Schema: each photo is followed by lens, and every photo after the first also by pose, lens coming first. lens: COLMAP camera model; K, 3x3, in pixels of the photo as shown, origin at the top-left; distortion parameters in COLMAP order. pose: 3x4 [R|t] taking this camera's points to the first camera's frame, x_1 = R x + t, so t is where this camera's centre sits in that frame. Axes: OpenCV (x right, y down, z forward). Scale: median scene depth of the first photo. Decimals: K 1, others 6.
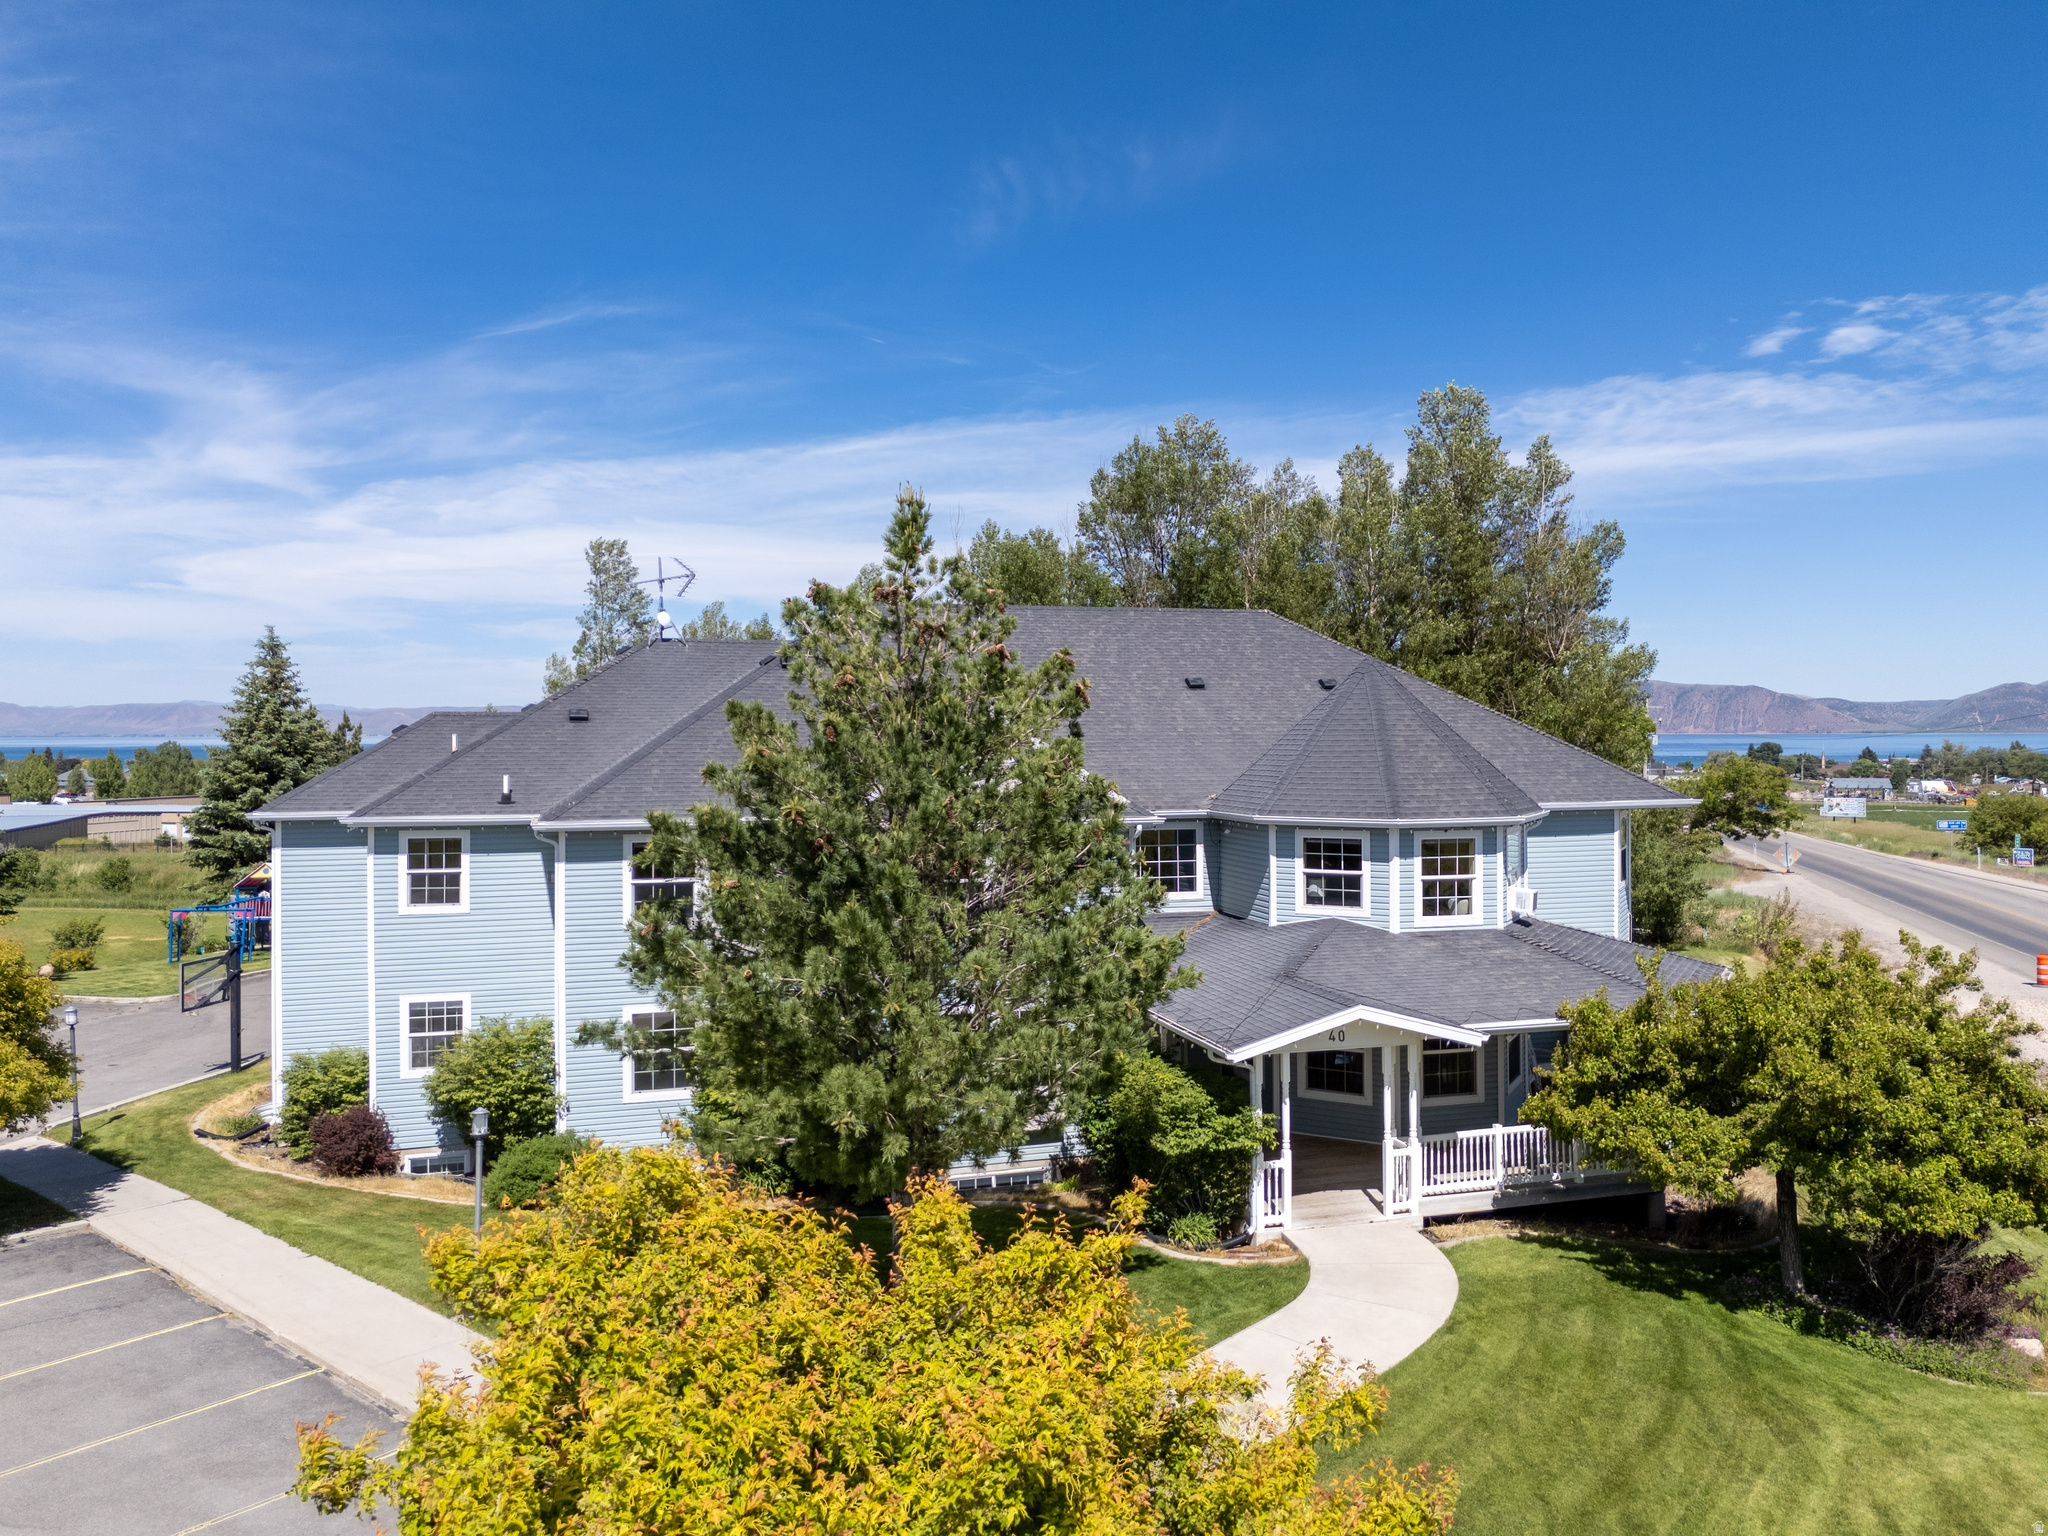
lens RADIAL K [[1548.3, 0, 1007.2], [0, 1548.3, 766.2], [0, 0, 1]] dist [0.060975, -0.050896]
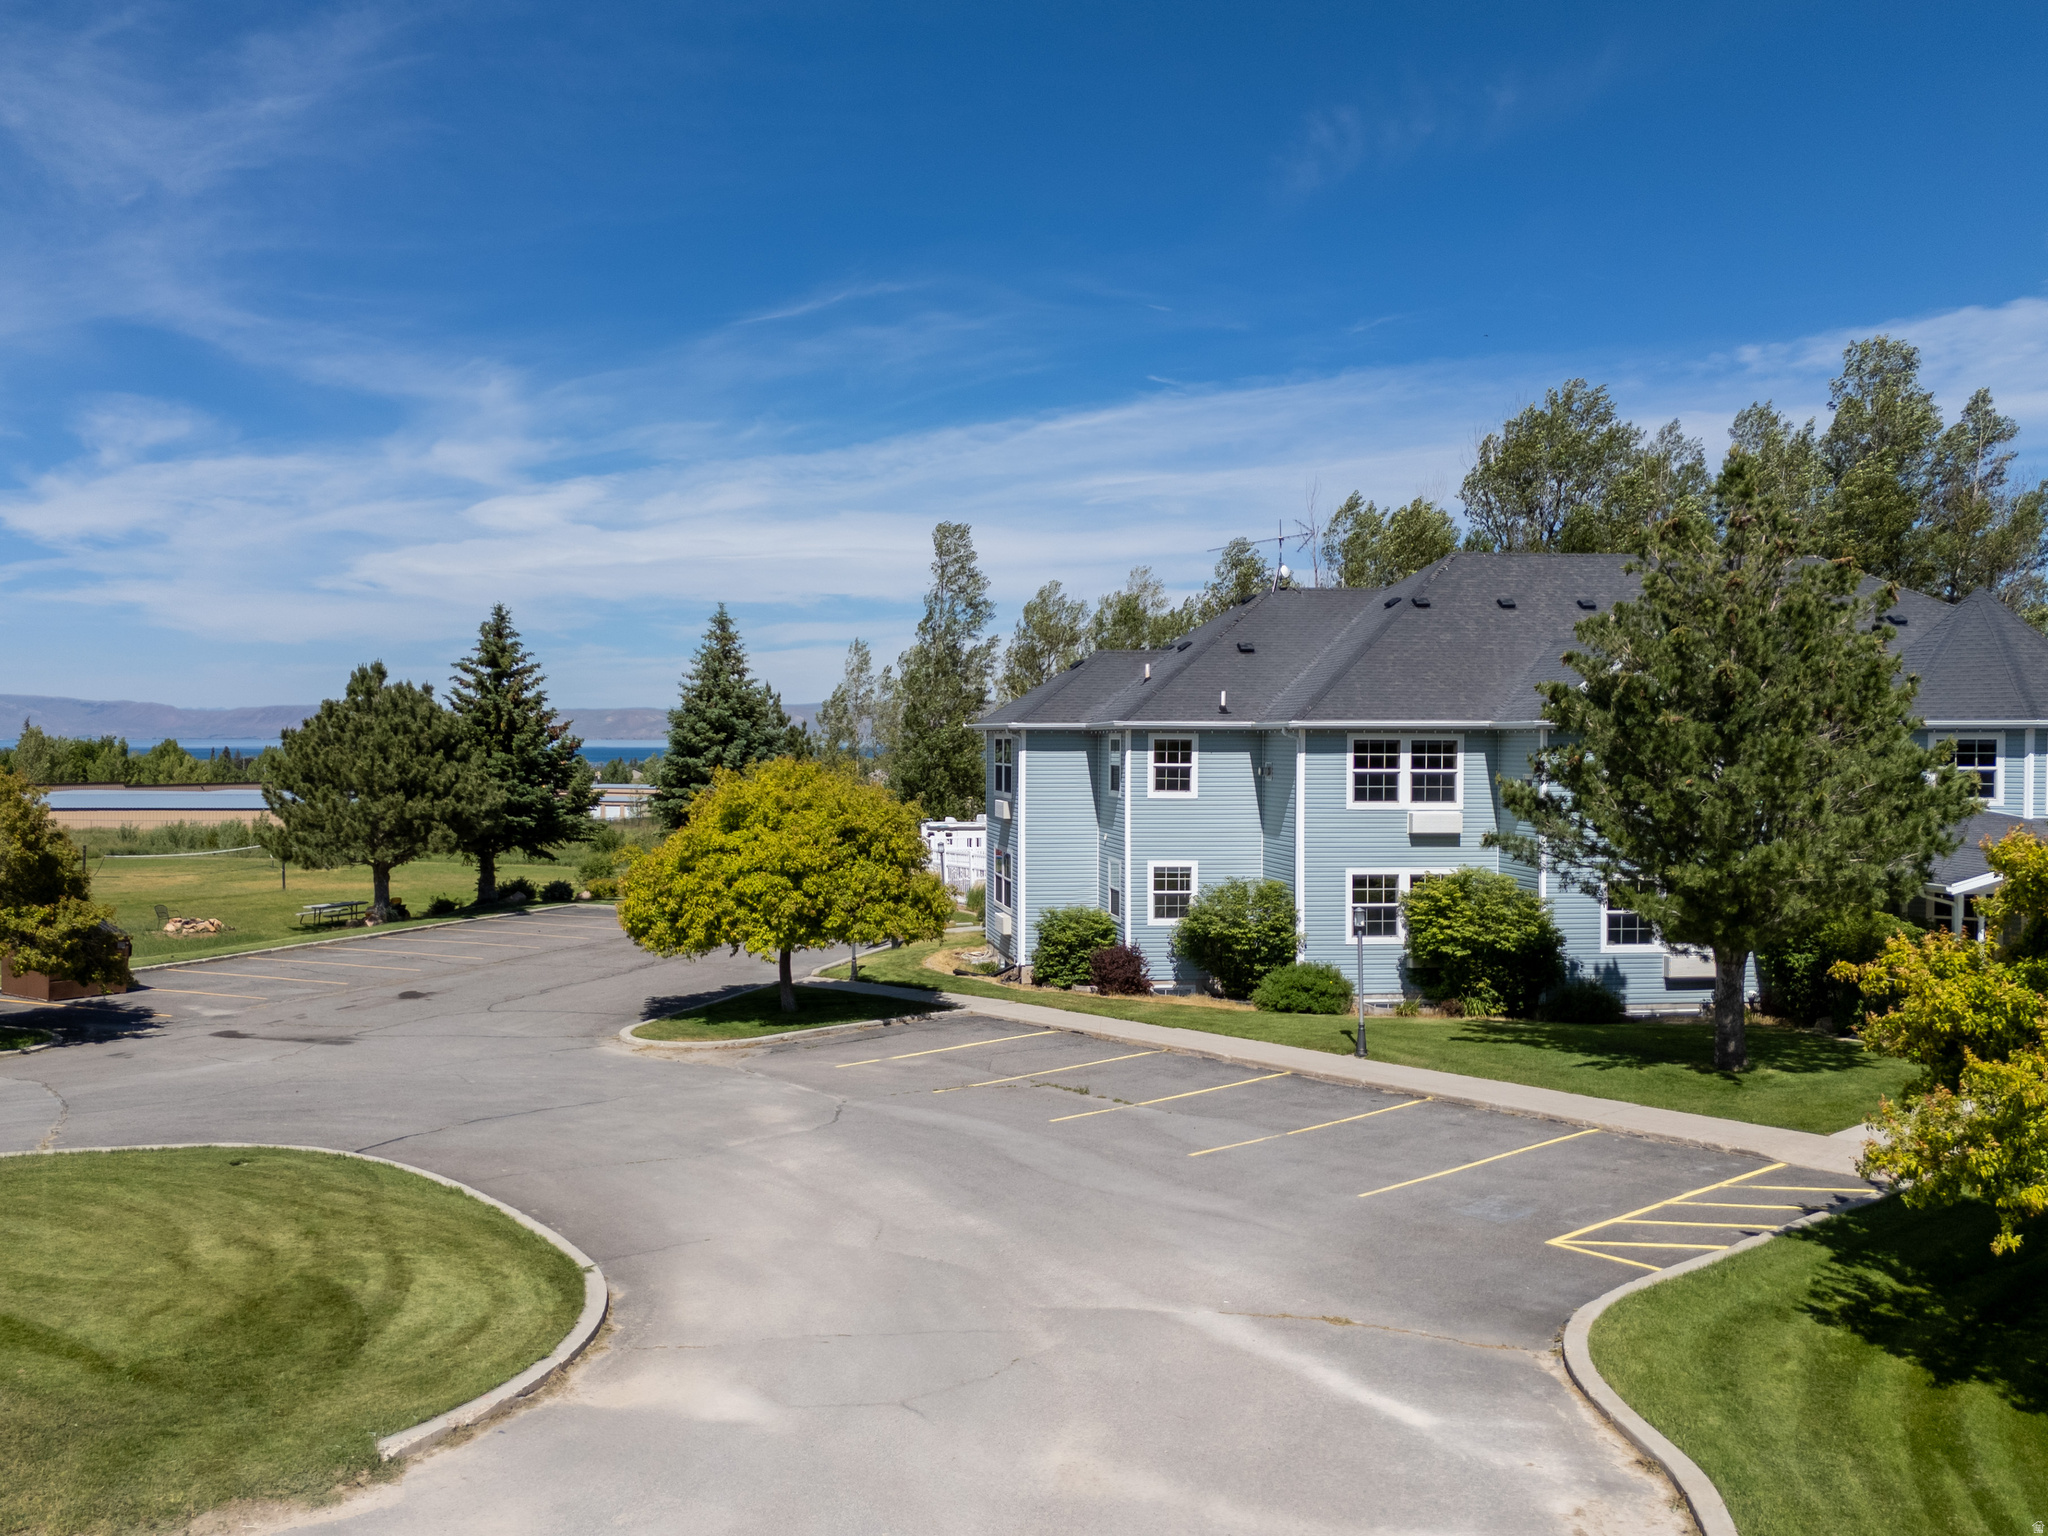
lens RADIAL K [[1548.3, 0, 1031.6], [0, 1548.3, 771.1], [0, 0, 1]] dist [0.060975, -0.050896]
pose [[0.983855, 0.008372, -0.178769, -0.247877], [-0.005400, 0.999839, 0.017105, 0.049854], [0.178883, -0.015864, 0.983742, -0.263817]]
